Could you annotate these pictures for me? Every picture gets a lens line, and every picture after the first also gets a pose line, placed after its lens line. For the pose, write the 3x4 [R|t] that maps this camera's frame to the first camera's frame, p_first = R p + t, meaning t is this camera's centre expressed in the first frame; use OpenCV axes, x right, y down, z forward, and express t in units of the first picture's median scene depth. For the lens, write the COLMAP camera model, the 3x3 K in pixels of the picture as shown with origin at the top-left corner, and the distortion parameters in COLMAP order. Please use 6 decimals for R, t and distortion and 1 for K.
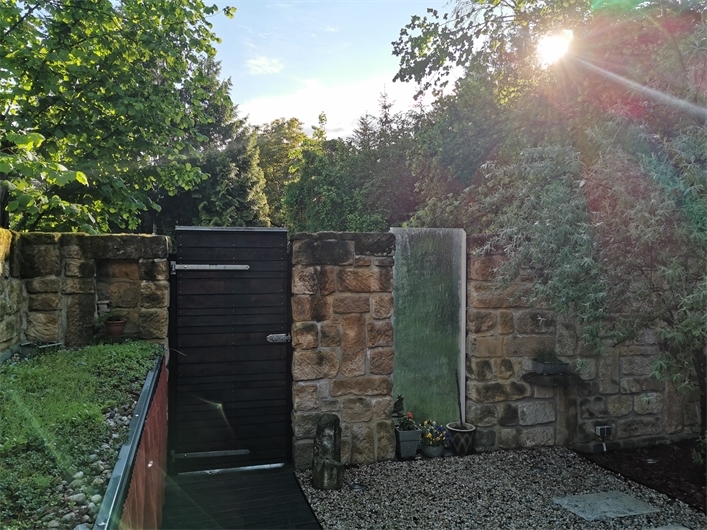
lens RADIAL K [[545.5, 0, 354.3], [0, 545.5, 266.7], [0, 0, 1]] dist [0.047599, -0.023436]
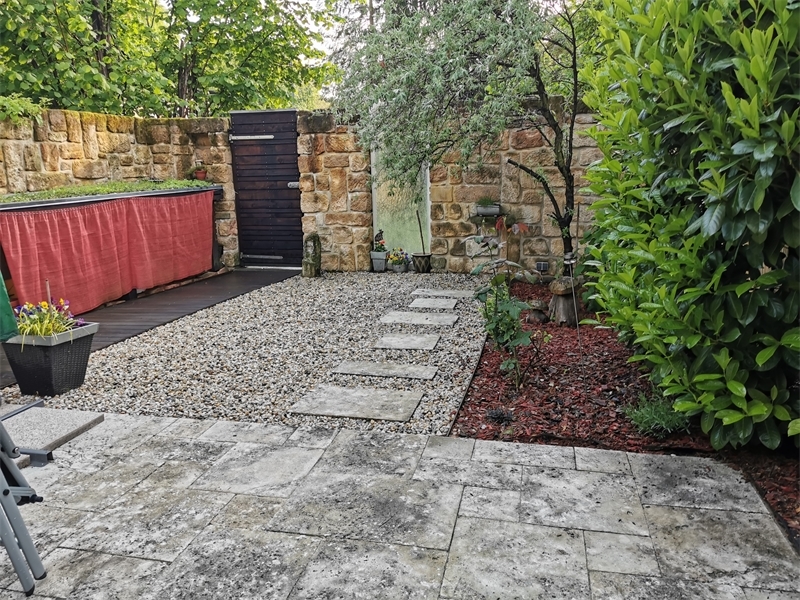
lens RADIAL K [[617.3, 0, 402.0], [0, 617.3, 302.3], [0, 0, 1]] dist [0.047599, -0.023436]
pose [[0.875377, 0.081804, -0.476470, 0.937581], [0.020482, 0.978419, 0.205611, 0.100059], [0.483008, -0.189746, 0.854810, -0.367567]]
